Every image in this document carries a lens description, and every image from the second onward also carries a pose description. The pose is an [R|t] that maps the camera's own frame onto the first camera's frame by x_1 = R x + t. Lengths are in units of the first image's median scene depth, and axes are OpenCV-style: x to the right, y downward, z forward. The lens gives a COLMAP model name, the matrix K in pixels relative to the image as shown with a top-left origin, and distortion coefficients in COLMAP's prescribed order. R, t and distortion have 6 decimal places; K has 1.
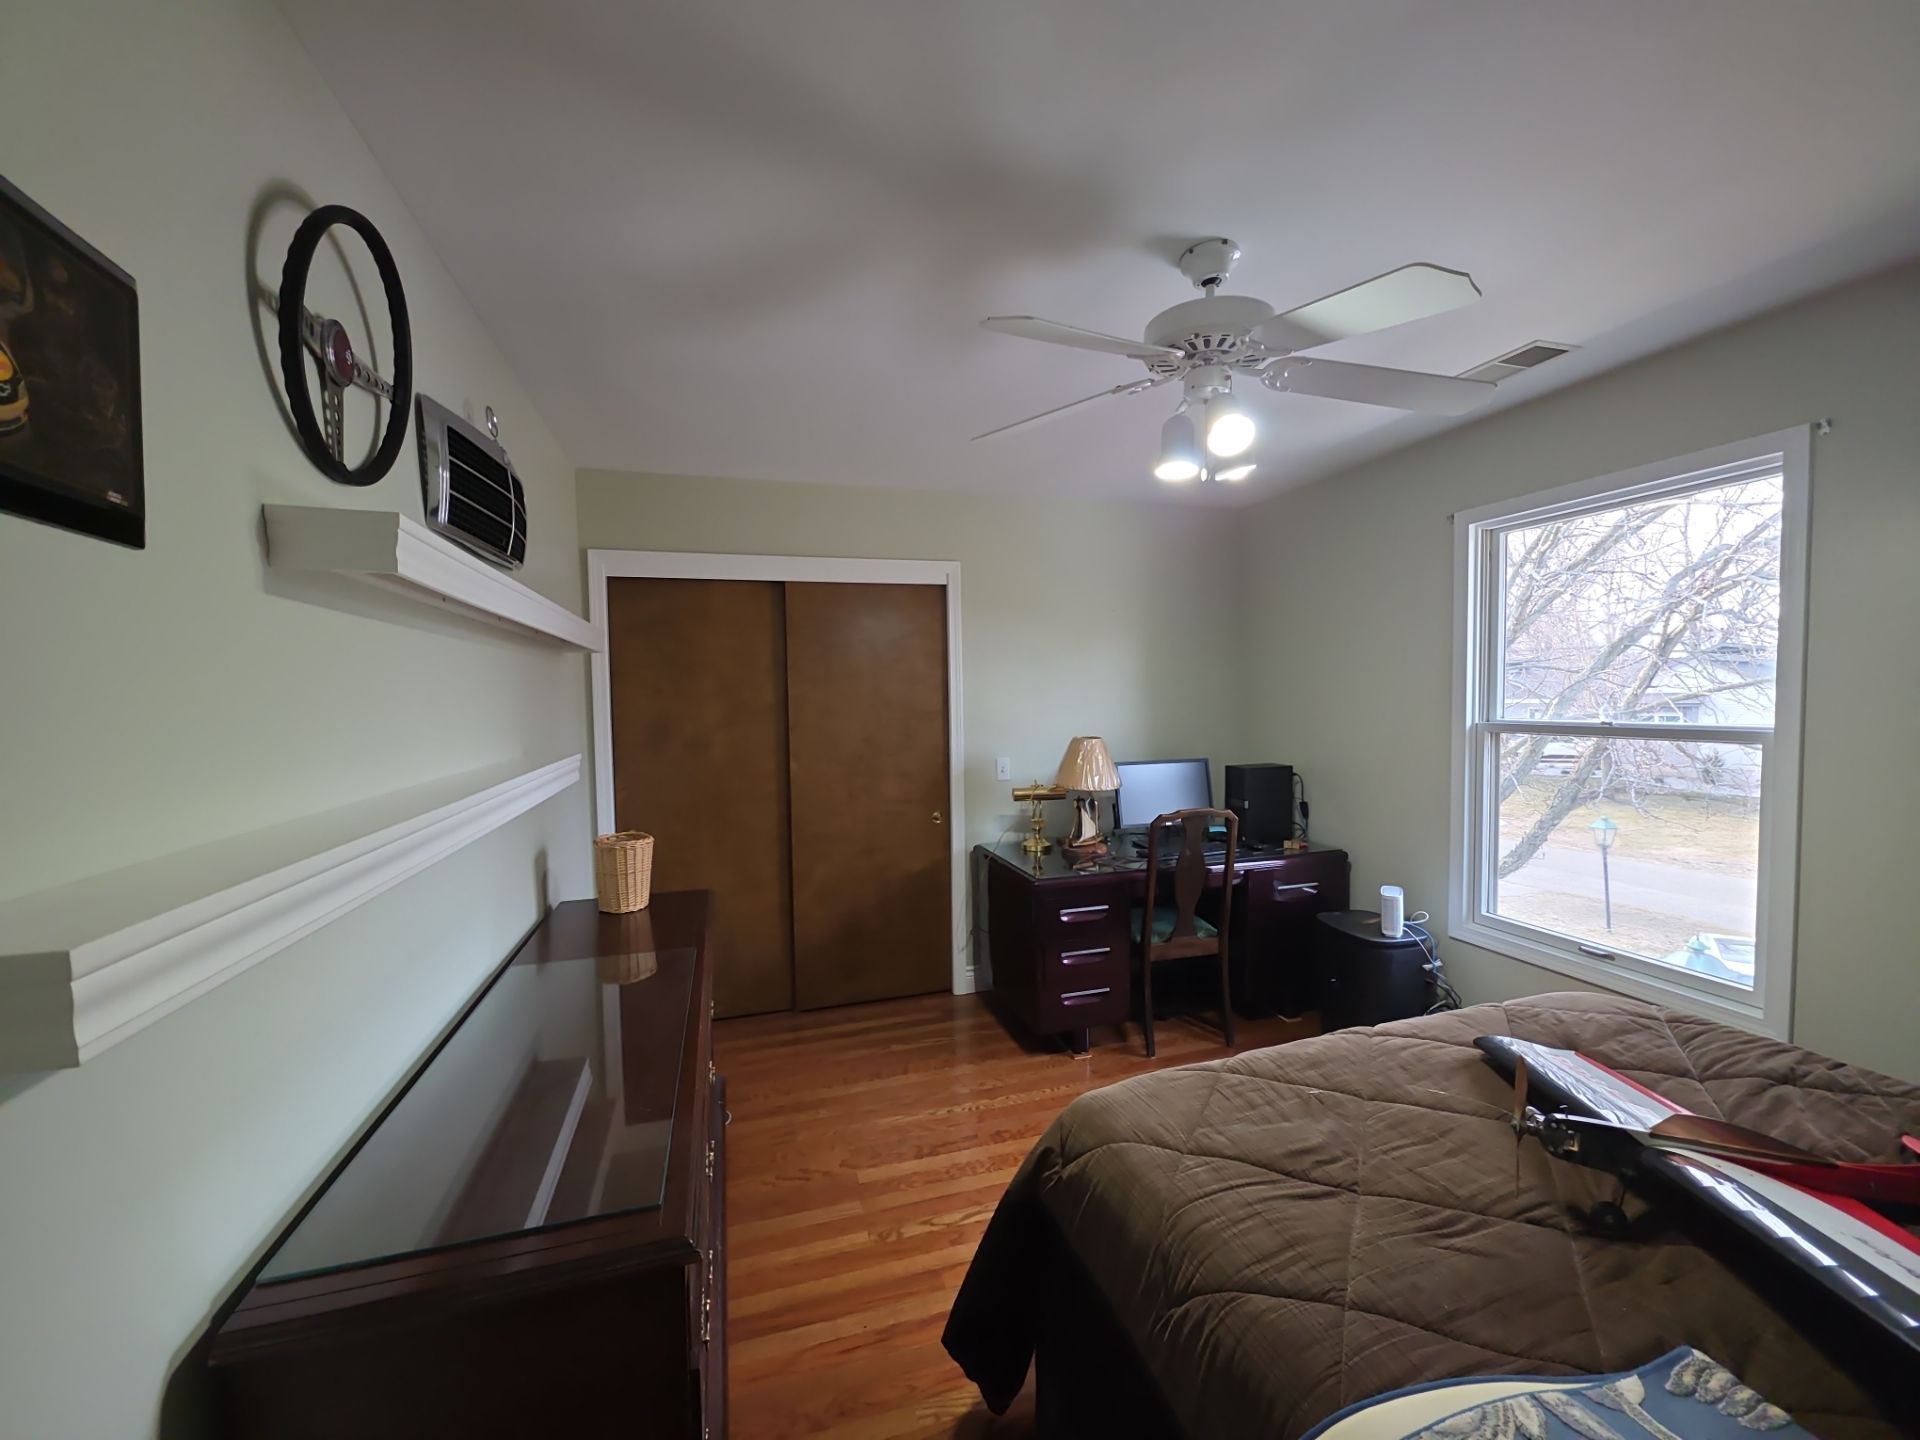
lens RADIAL K [[761.2, 0, 957.3], [0, 761.2, 725.1], [0, 0, 1]] dist [0.009412, -0.006109]
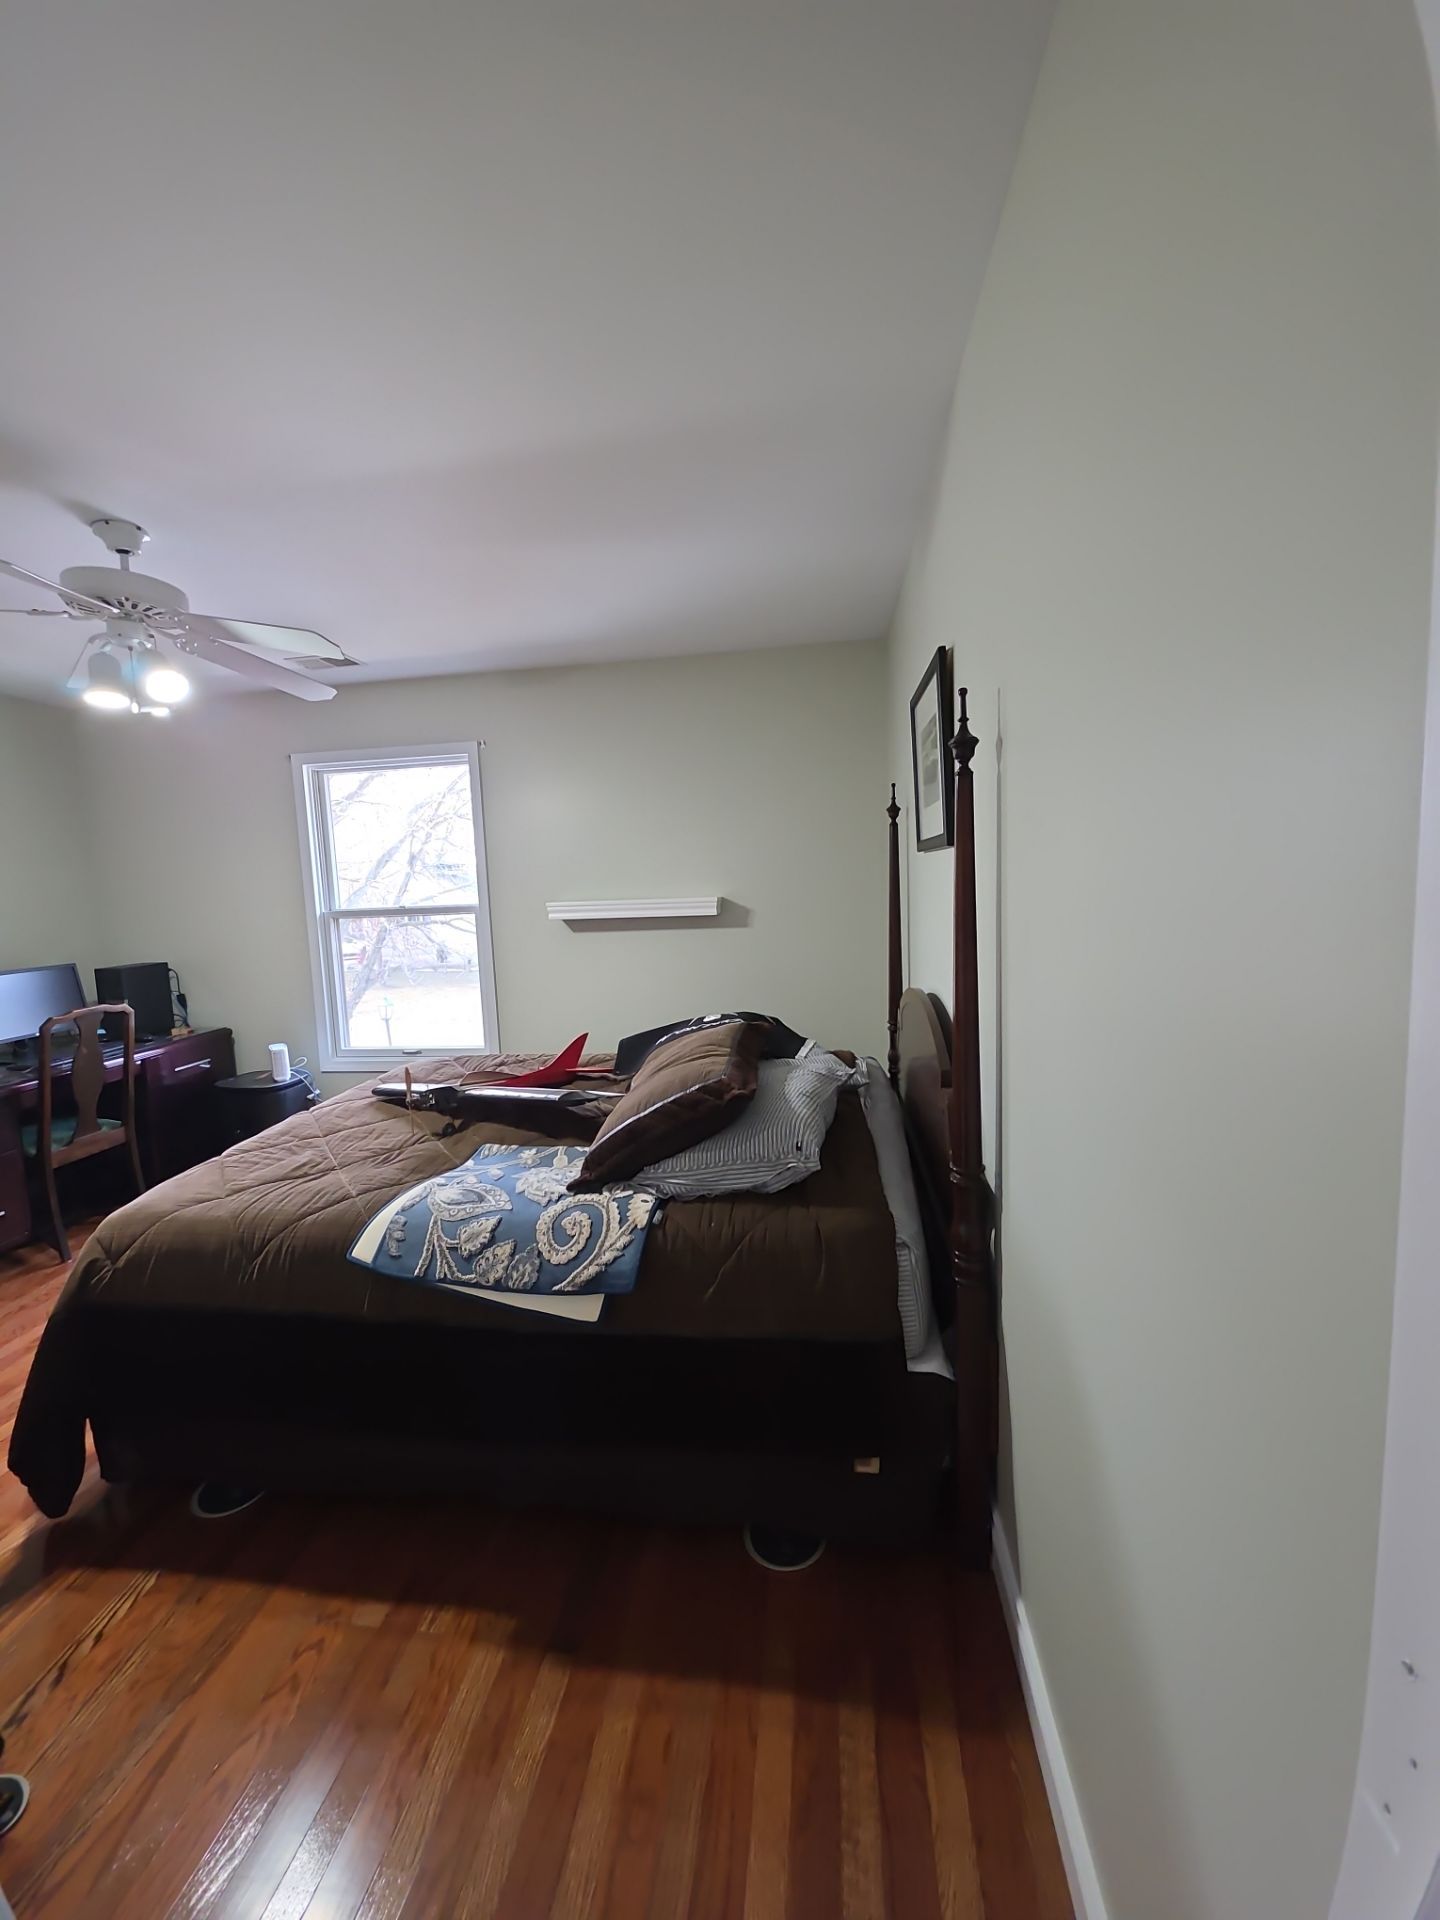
lens RADIAL K [[761.2, 0, 713.6], [0, 761.2, 965.4], [0, 0, 1]] dist [0.009412, -0.006109]
pose [[0.427737, -0.104535, 0.897838, -0.258045], [0.073442, 0.994025, 0.080745, 0.033273], [-0.900915, 0.031401, 0.432858, -0.220629]]
